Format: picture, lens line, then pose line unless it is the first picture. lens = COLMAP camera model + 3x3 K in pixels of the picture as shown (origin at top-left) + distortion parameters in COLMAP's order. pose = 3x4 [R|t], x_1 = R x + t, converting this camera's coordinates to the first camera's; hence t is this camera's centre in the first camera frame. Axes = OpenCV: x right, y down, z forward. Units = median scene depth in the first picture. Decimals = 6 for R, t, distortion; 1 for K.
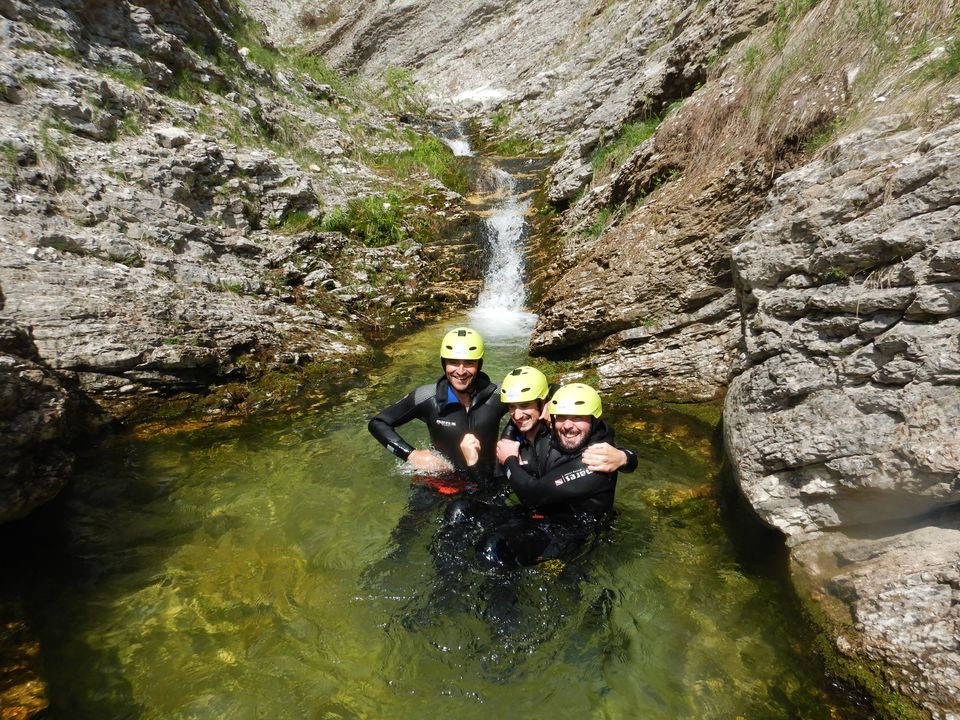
lens RADIAL K [[697.8, 0, 481.9], [0, 697.8, 361.2], [0, 0, 1]] dist [0.032175, -0.000337]
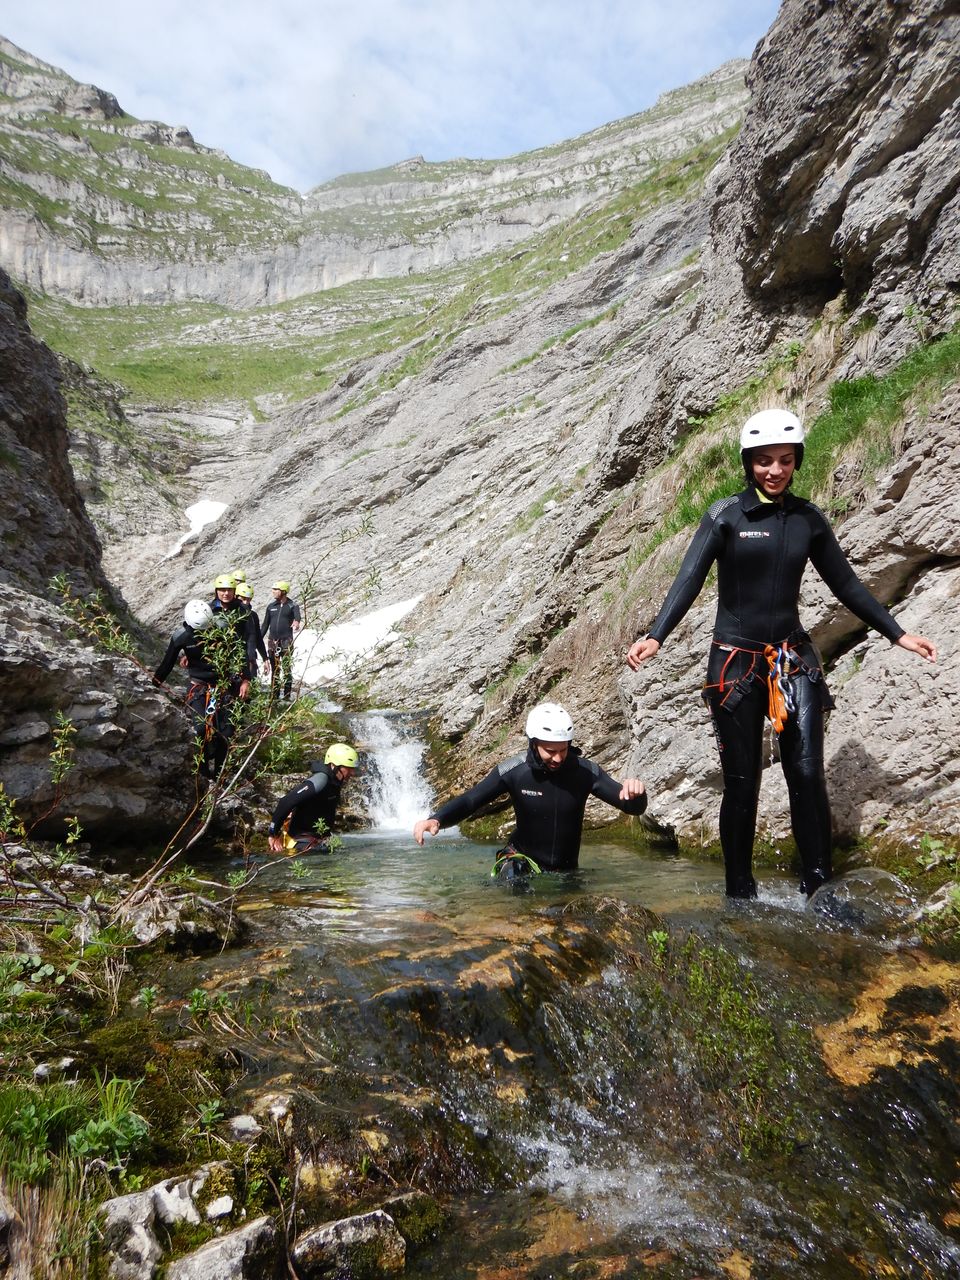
lens RADIAL K [[930.4, 0, 478.9], [0, 930.4, 639.1], [0, 0, 1]] dist [0.032175, -0.000337]
pose [[0.976912, -0.002345, 0.213628, -0.163531], [0.090187, 0.911000, -0.402425, 0.228332], [-0.193672, 0.412400, 0.890178, -0.353324]]
